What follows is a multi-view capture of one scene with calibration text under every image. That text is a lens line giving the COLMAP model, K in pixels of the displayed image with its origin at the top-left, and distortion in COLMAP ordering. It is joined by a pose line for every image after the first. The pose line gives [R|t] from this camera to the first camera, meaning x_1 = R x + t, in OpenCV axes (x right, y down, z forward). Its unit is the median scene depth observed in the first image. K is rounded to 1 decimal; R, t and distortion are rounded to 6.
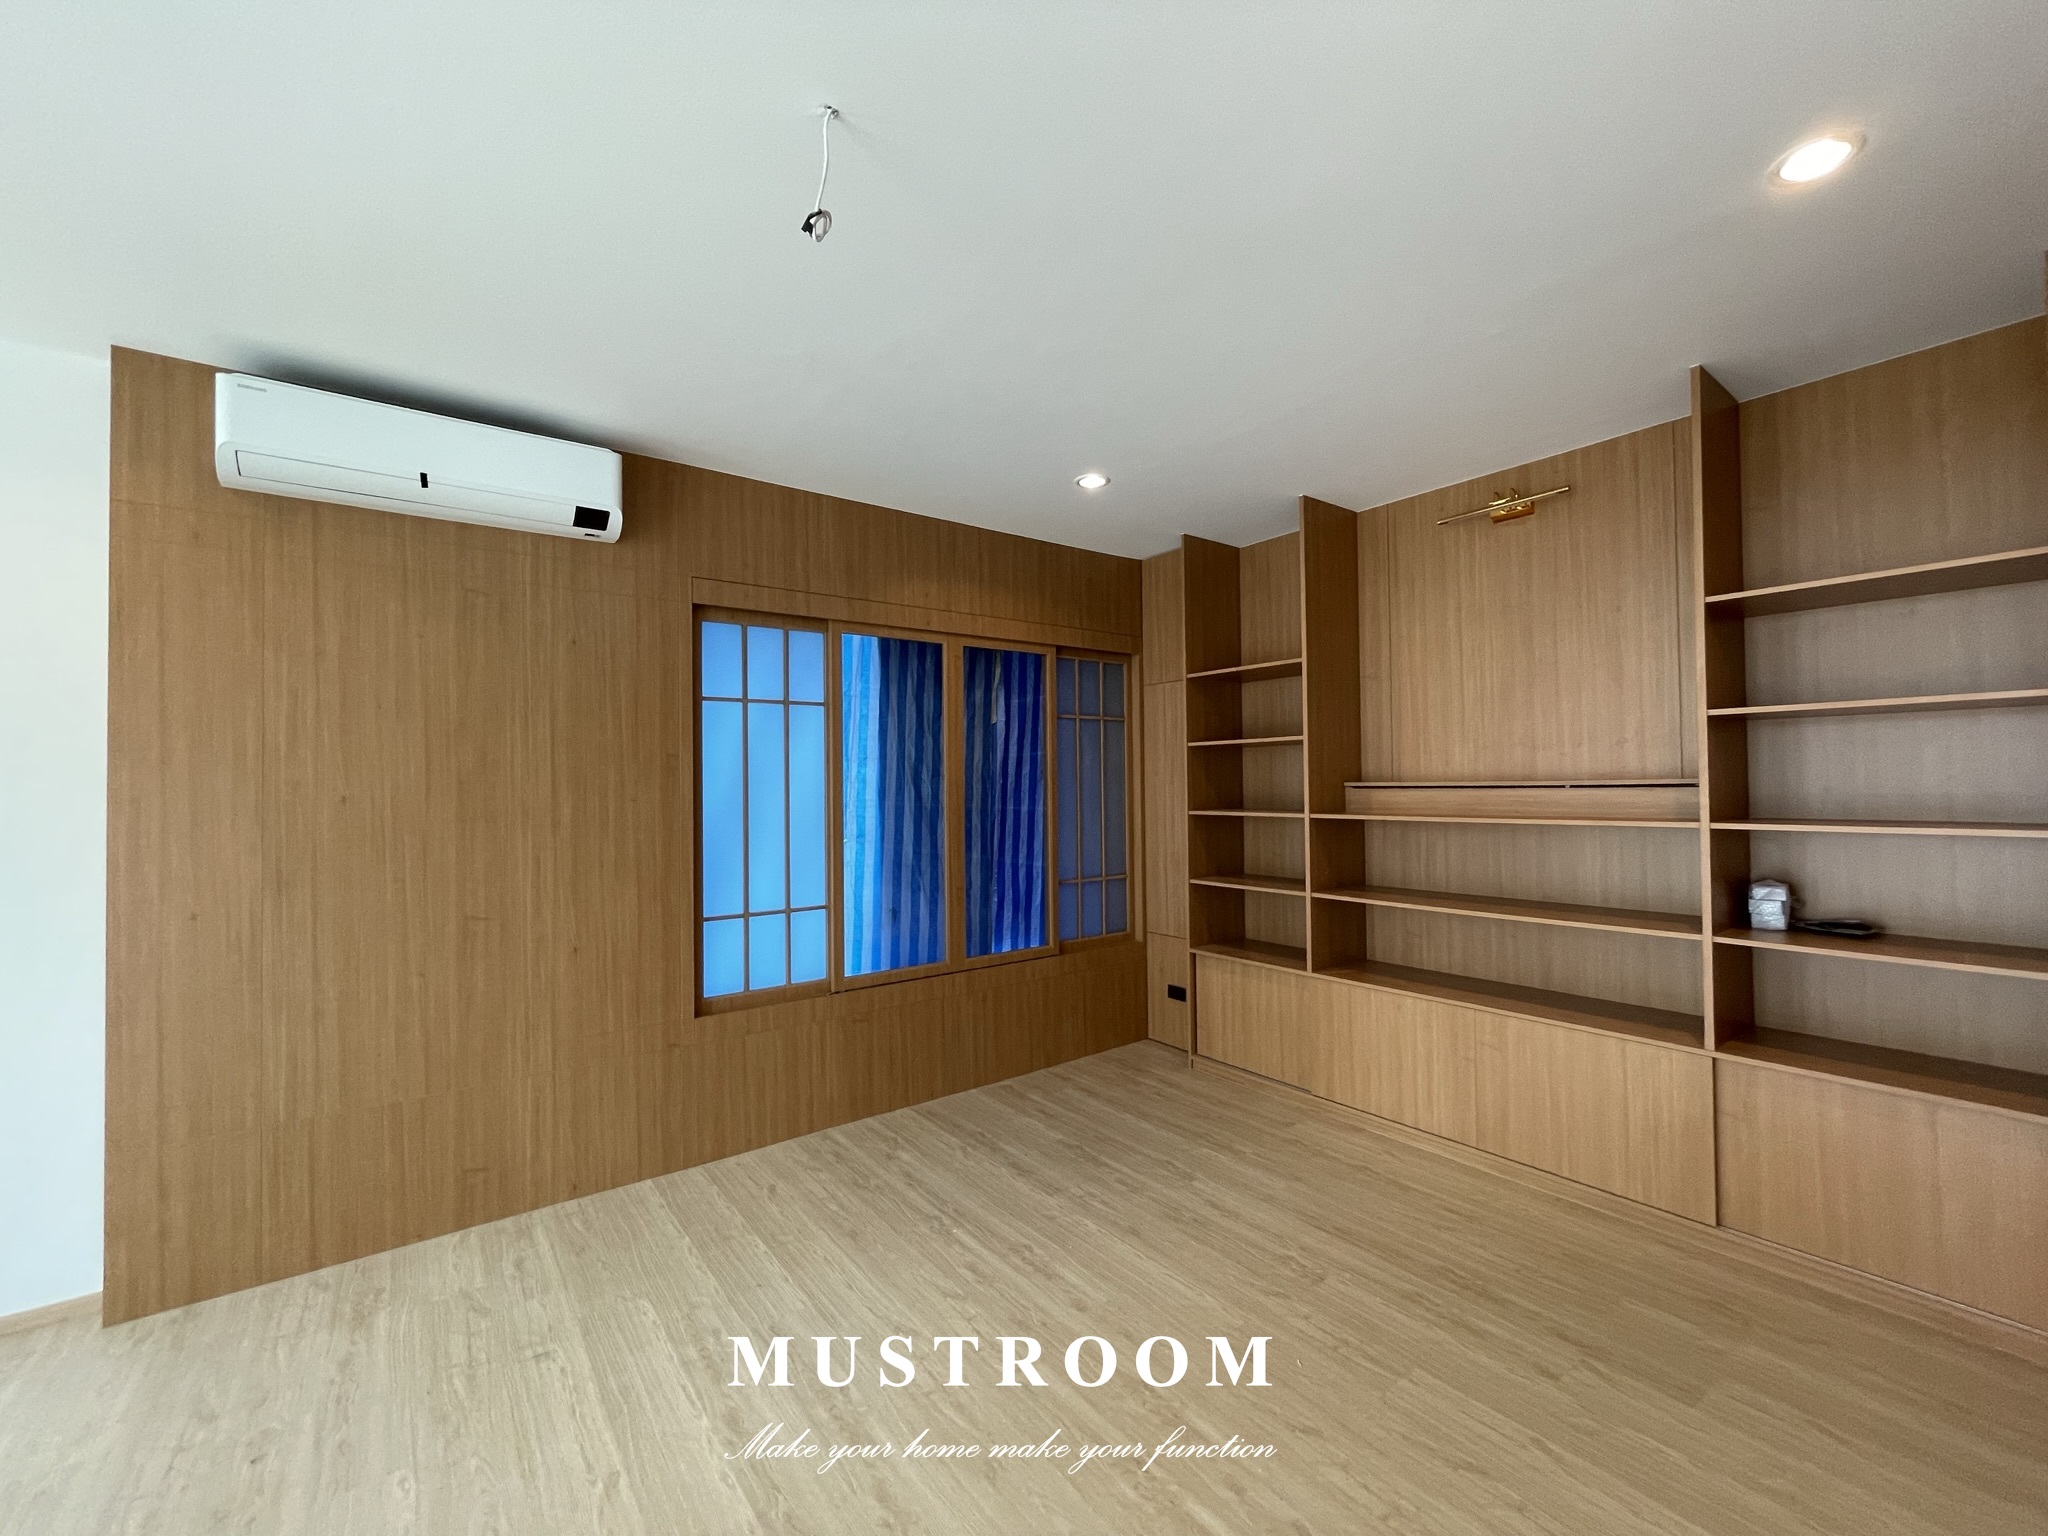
lens RADIAL K [[836.3, 0, 1024.6], [0, 836.3, 776.0], [0, 0, 1]] dist [0.000805, -0.000654]
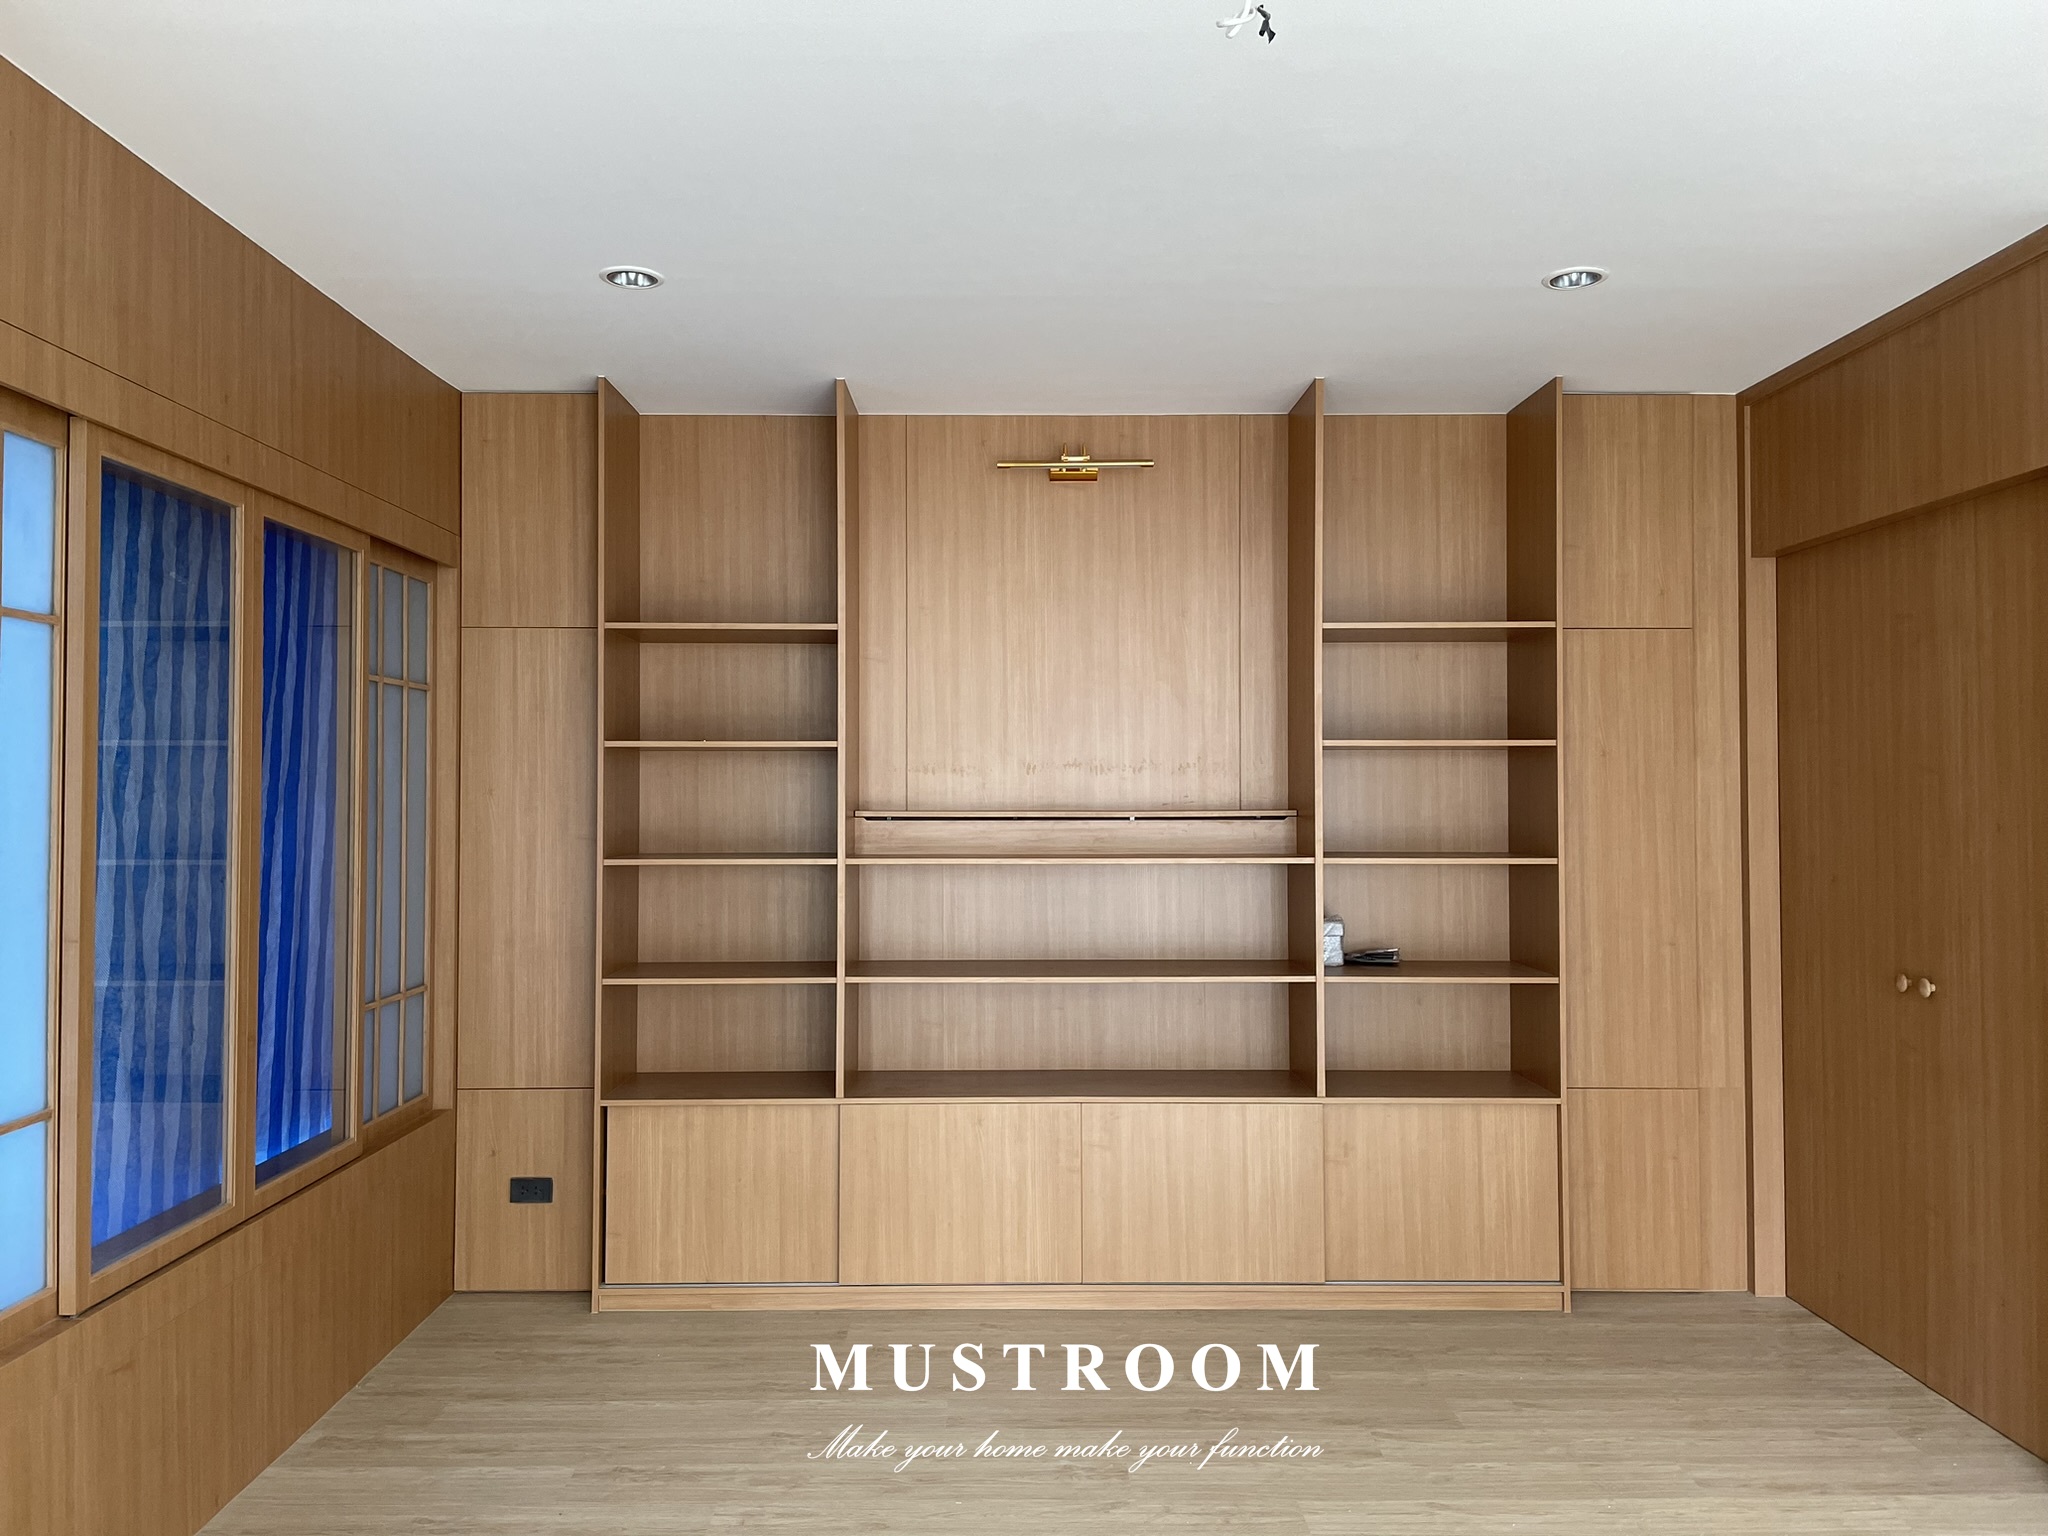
lens RADIAL K [[1546.5, 0, 1021.8], [0, 1546.5, 765.7], [0, 0, 1]] dist [0.039572, -0.013807]
pose [[0.593714, 0.026355, 0.804245, -0.586305], [-0.014983, 0.999652, -0.021698, -0.004418], [-0.804537, 0.000833, 0.593902, 0.160944]]
